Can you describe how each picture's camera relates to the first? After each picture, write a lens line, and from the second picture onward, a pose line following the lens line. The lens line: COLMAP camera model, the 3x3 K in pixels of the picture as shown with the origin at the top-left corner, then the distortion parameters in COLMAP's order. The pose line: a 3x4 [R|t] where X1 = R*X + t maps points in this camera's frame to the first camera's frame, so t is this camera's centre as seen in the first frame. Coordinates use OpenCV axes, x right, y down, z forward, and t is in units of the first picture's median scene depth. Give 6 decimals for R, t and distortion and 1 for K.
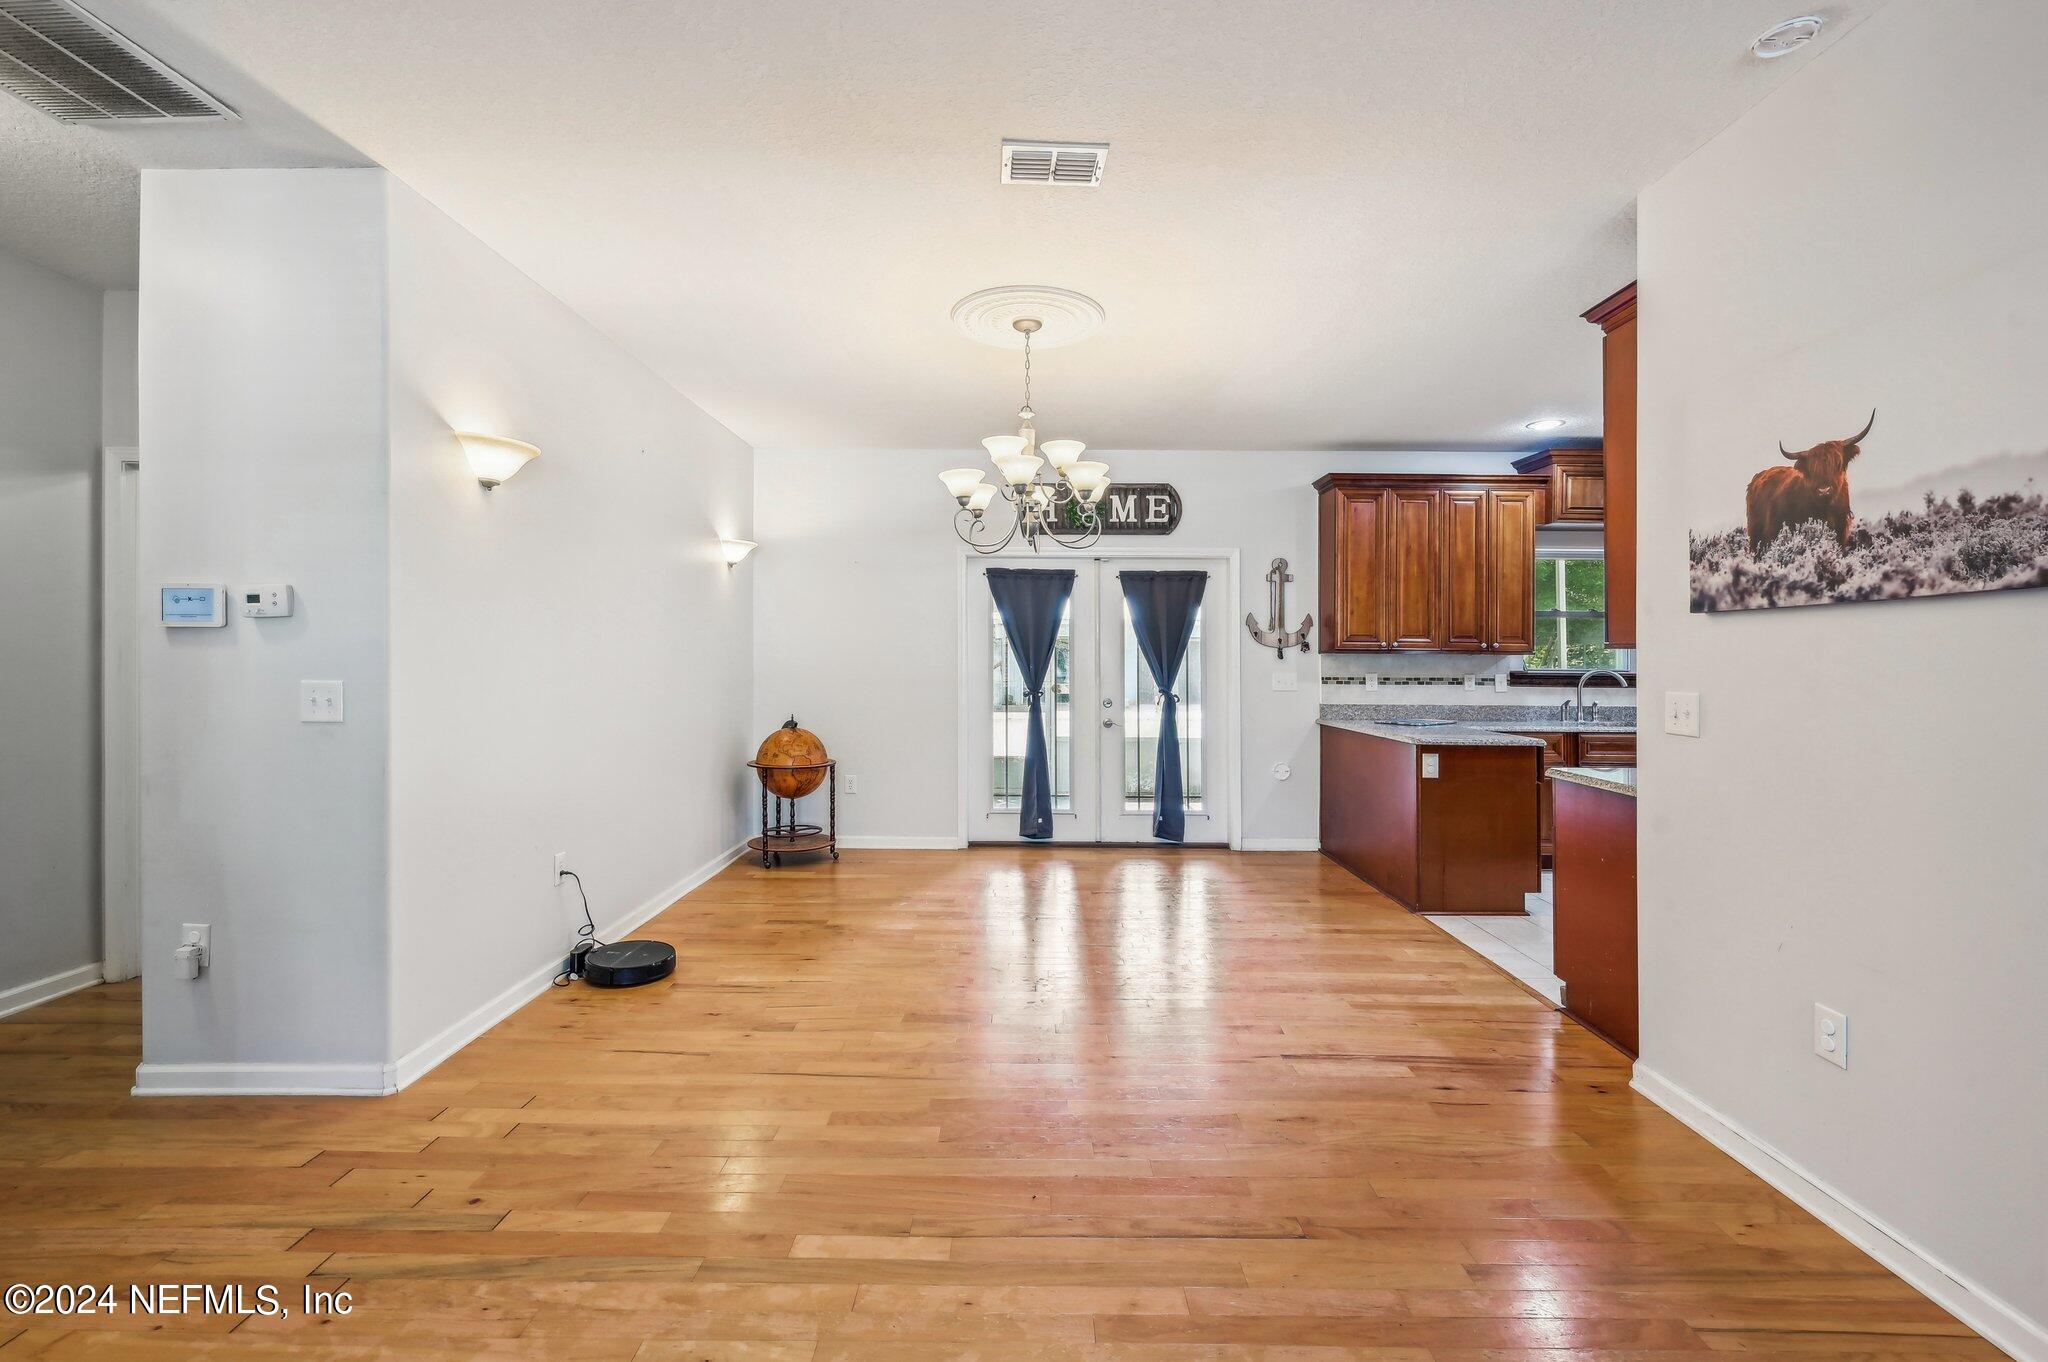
lens RADIAL K [[845.1, 0, 996.5], [0, 845.1, 657.8], [0, 0, 1]] dist [-0.001658, 0.001334]
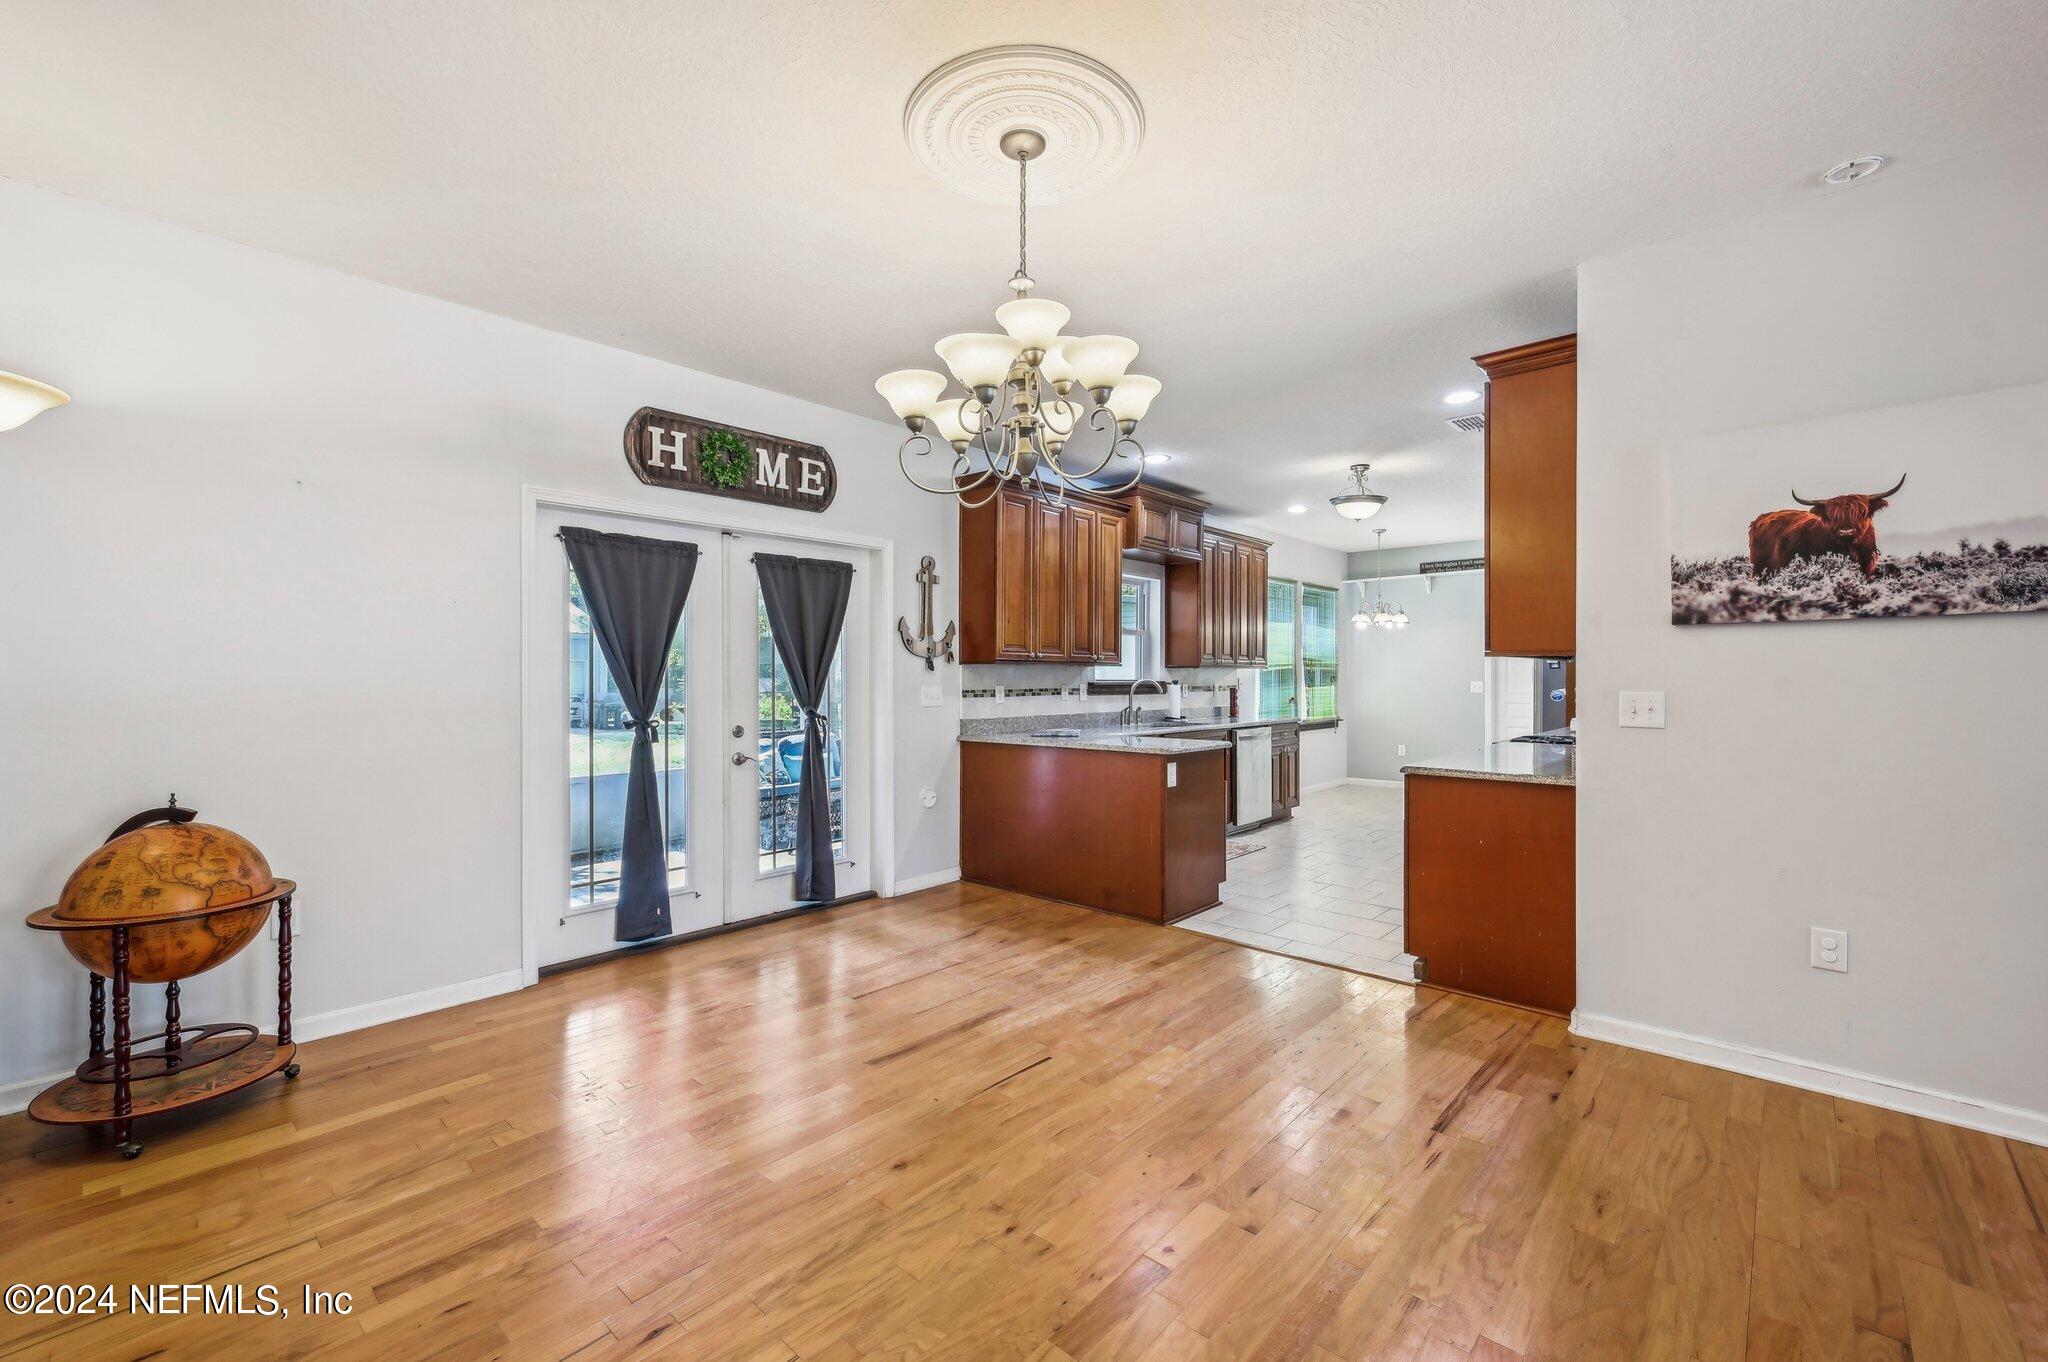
lens RADIAL K [[845.1, 0, 1001.7], [0, 845.1, 671.9], [0, 0, 1]] dist [-0.001658, 0.001334]
pose [[0.664188, -0.001998, 0.747563, -0.282983], [0.004314, 0.999990, -0.001160, 0.004475], [-0.747553, 0.003996, 0.664190, 0.366933]]
